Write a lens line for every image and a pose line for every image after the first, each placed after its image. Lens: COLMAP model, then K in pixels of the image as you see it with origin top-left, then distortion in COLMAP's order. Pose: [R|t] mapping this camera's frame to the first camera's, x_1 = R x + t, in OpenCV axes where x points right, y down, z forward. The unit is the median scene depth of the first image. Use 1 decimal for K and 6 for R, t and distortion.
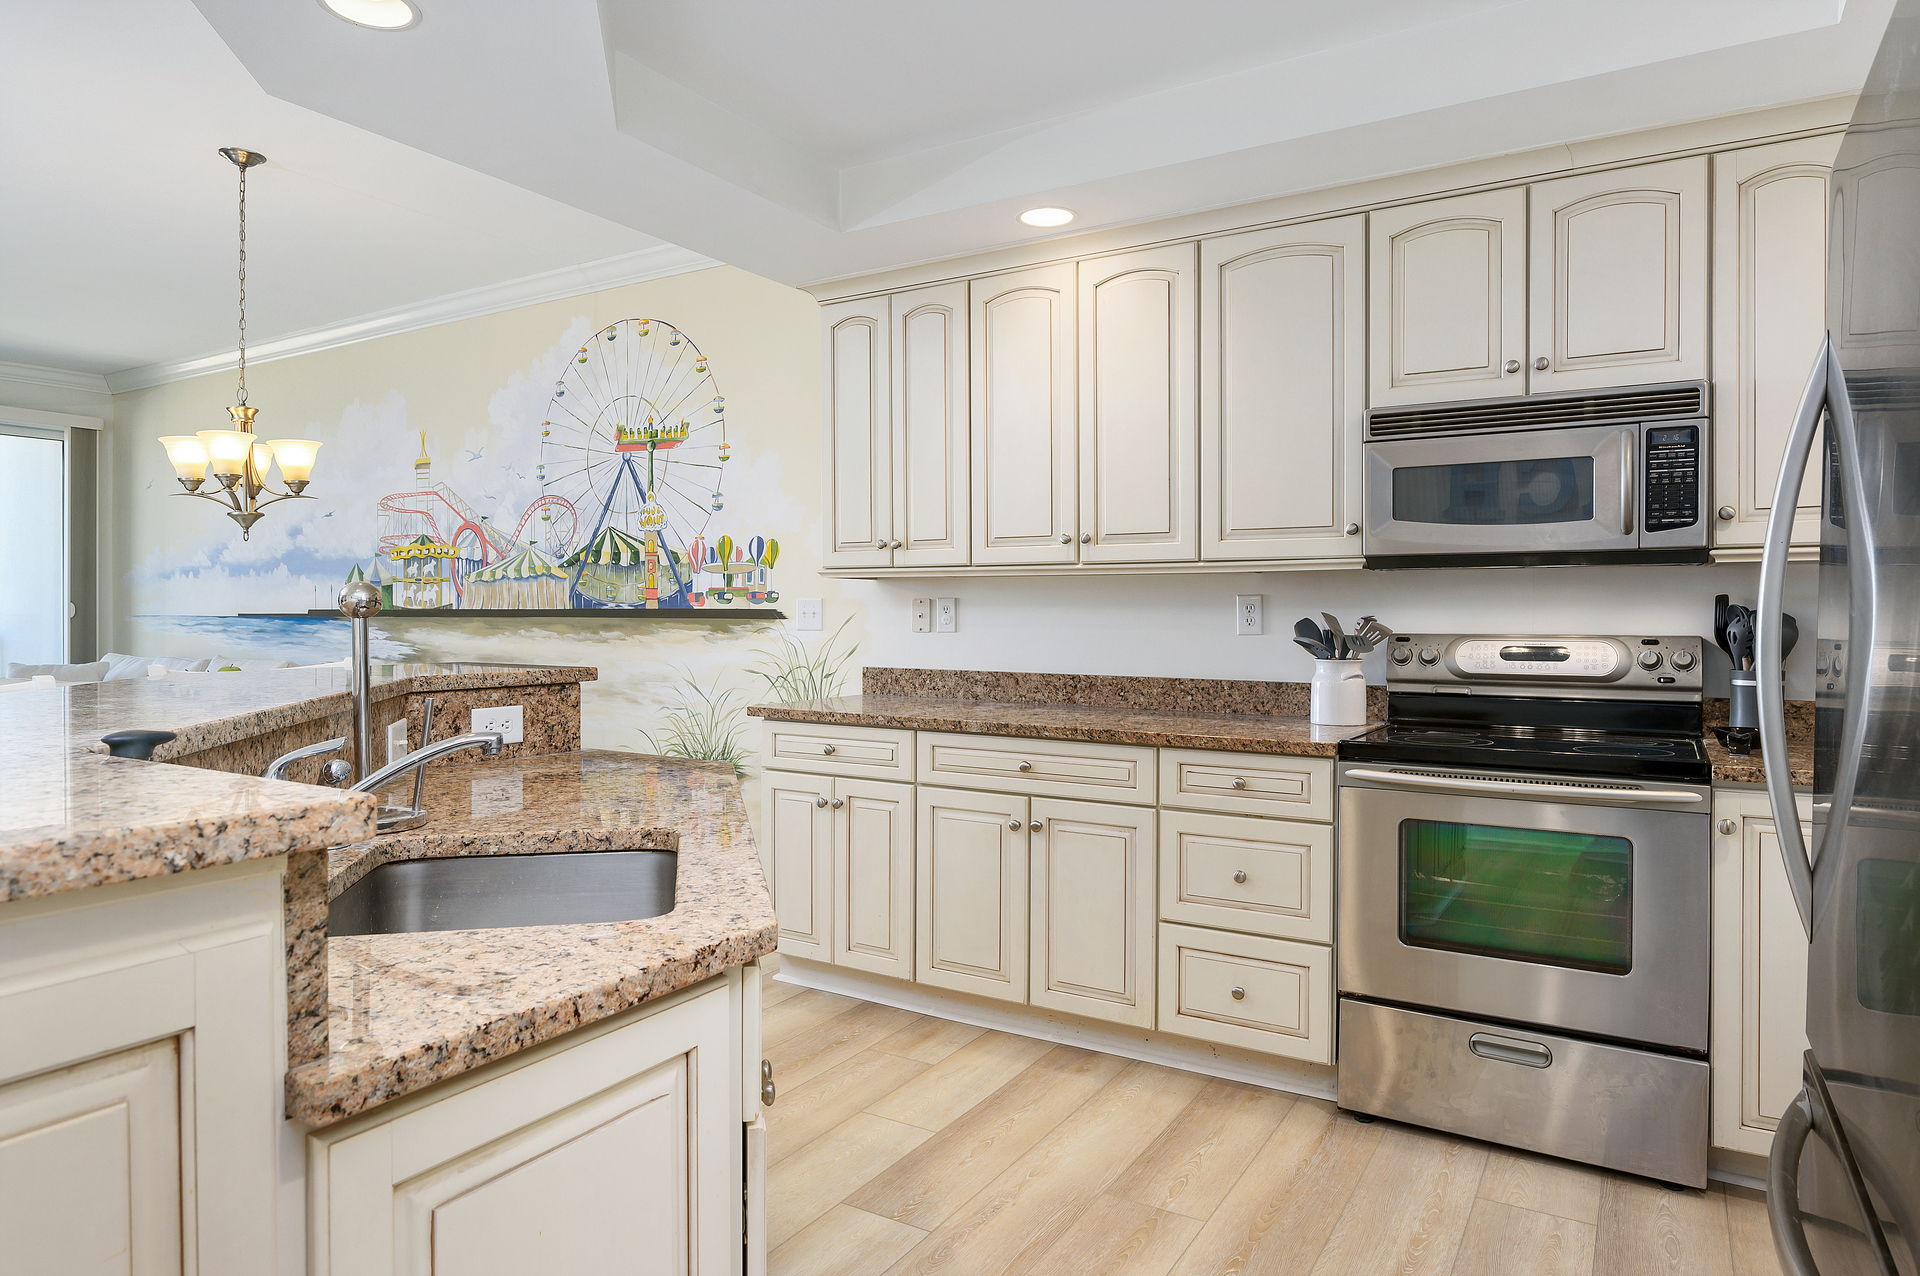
lens RADIAL K [[1148.3, 0, 965.4], [0, 1148.3, 624.4], [0, 0, 1]] dist [-0.010985, -0.000928]
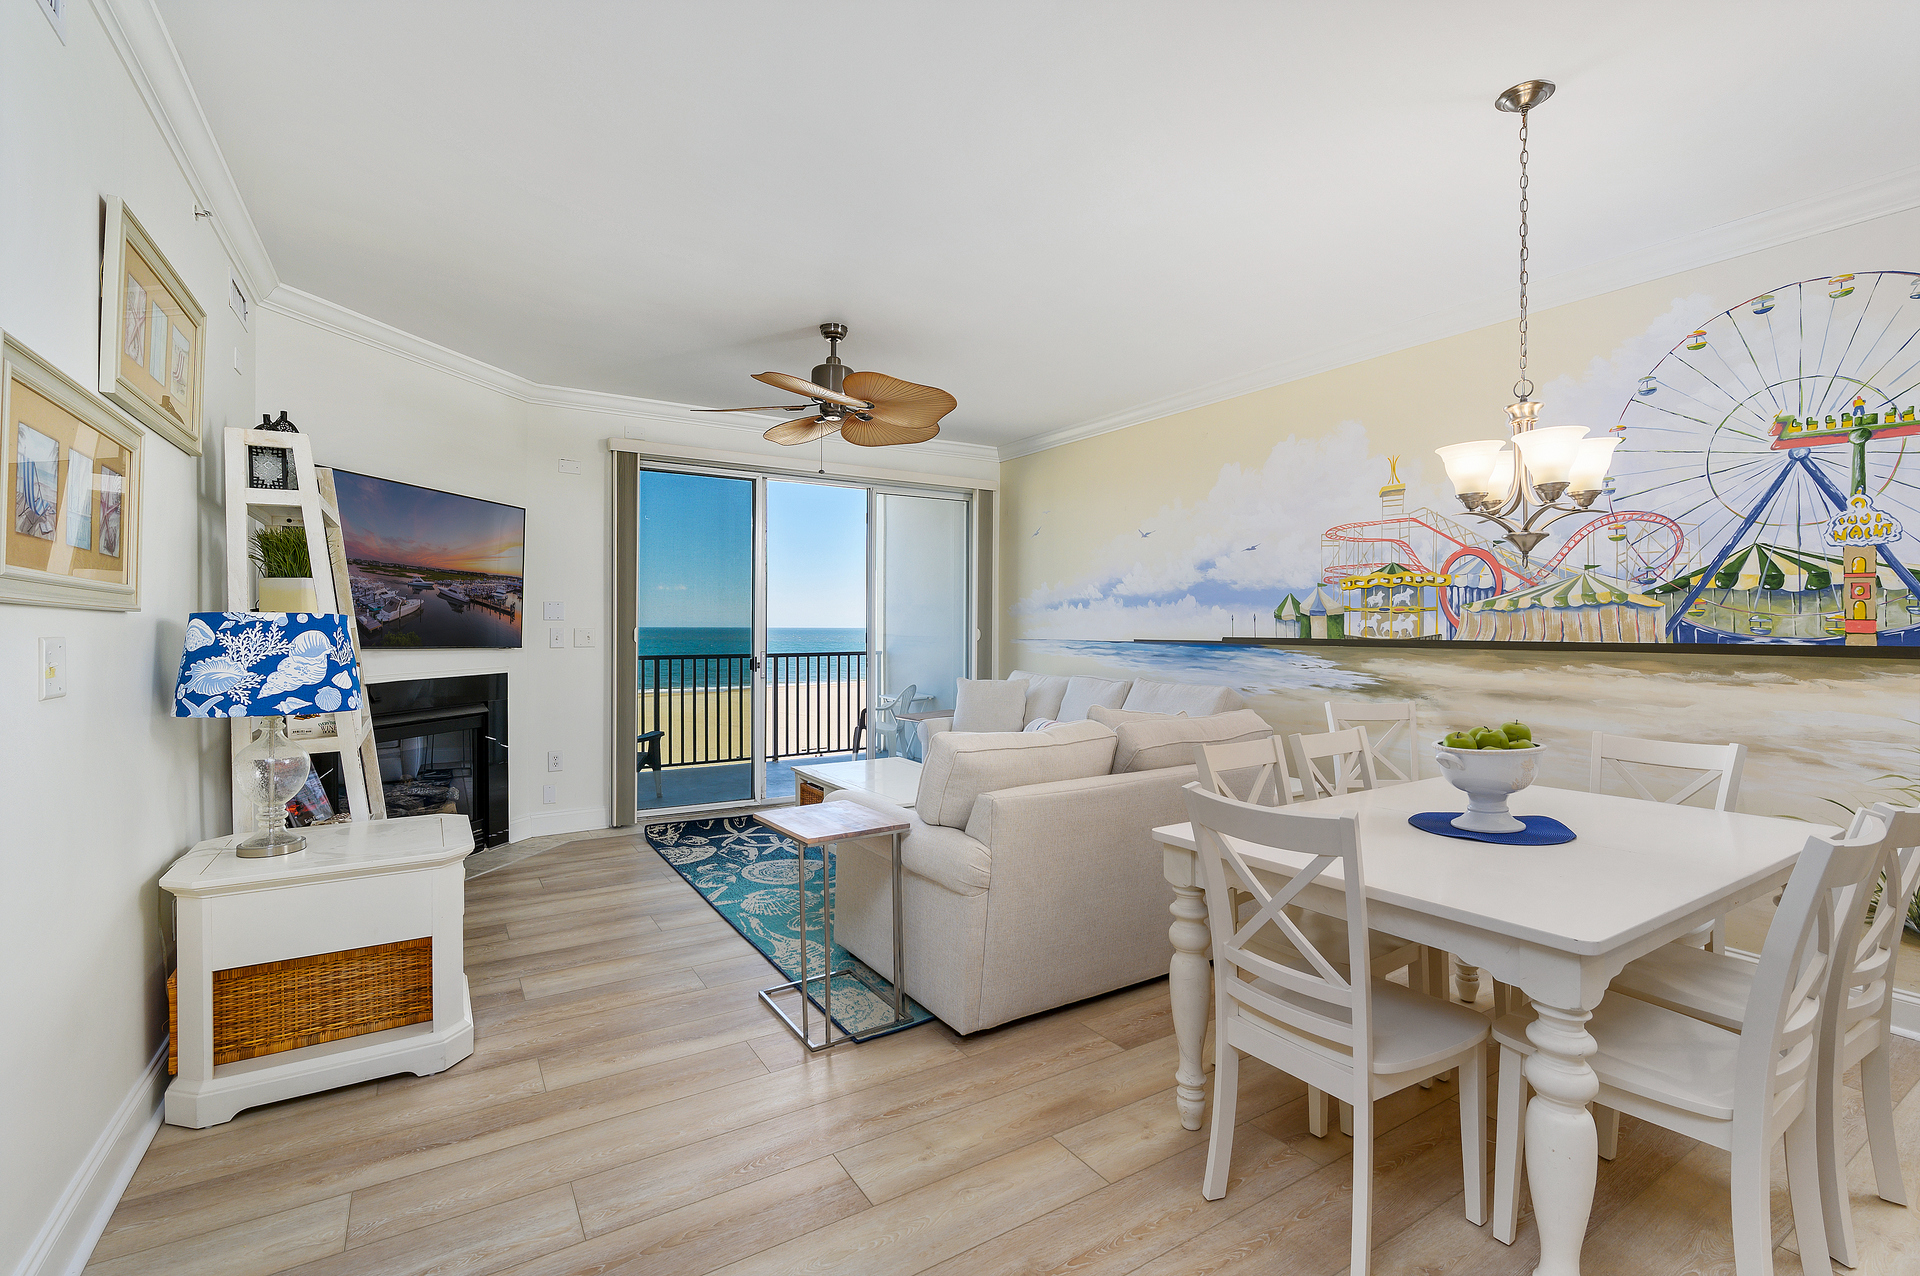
lens RADIAL K [[852.8, 0, 965.1], [0, 852.8, 630.8], [0, 0, 1]] dist [-0.008384, 0.000441]
pose [[0.895661, 0.002279, -0.444732, -0.605634], [-0.004817, 0.999978, -0.004578, -0.019748], [0.444711, 0.006243, 0.895652, 0.237745]]
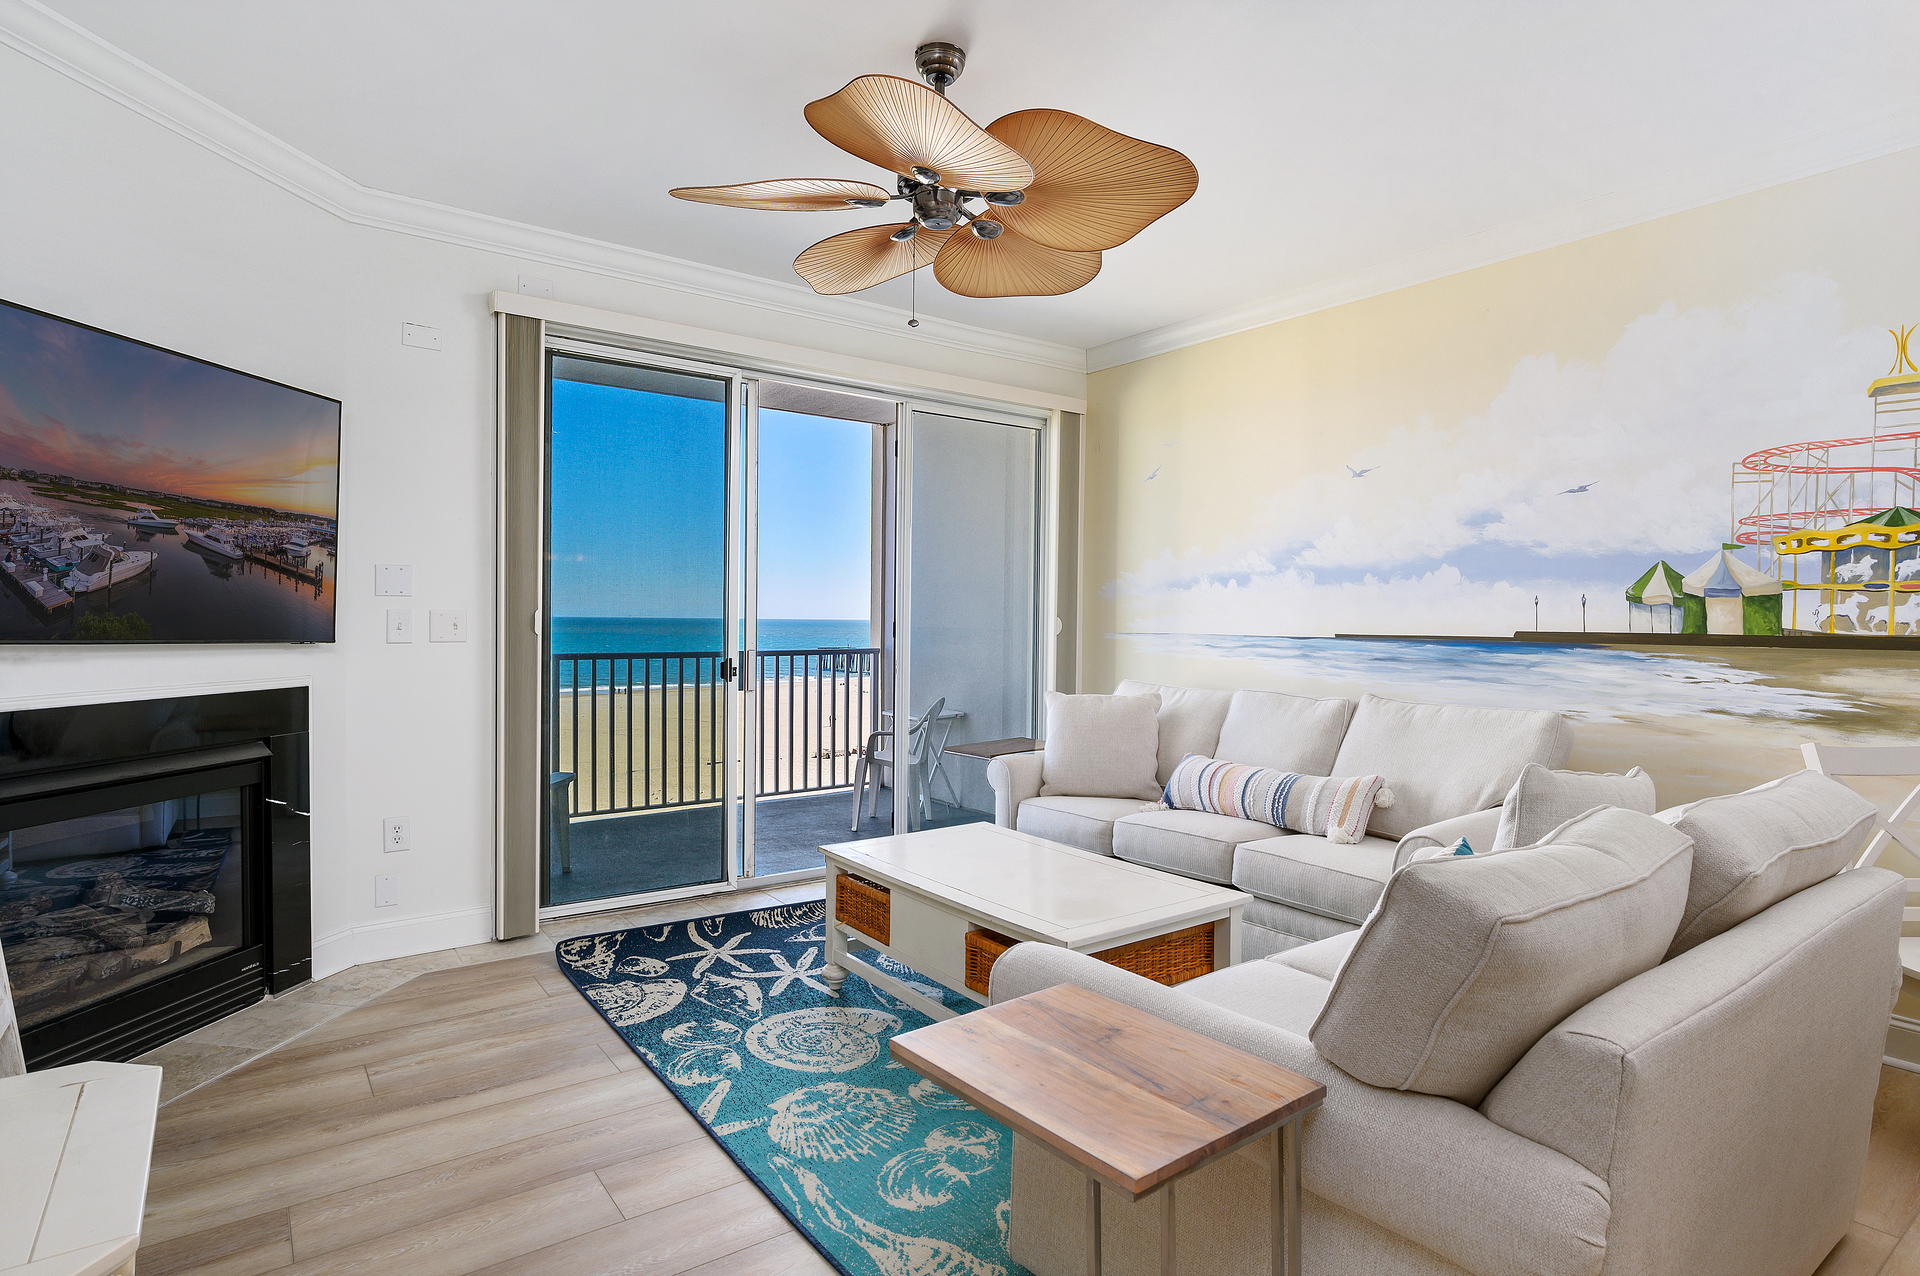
lens RADIAL K [[970.2, 0, 987.9], [0, 970.2, 634.3], [0, 0, 1]] dist [-0.010573, 0.000836]
pose [[0.935305, 0.013384, -0.353589, -0.926743], [-0.012673, 0.999910, 0.004326, -0.013706], [0.353615, 0.000435, 0.935391, 0.487596]]
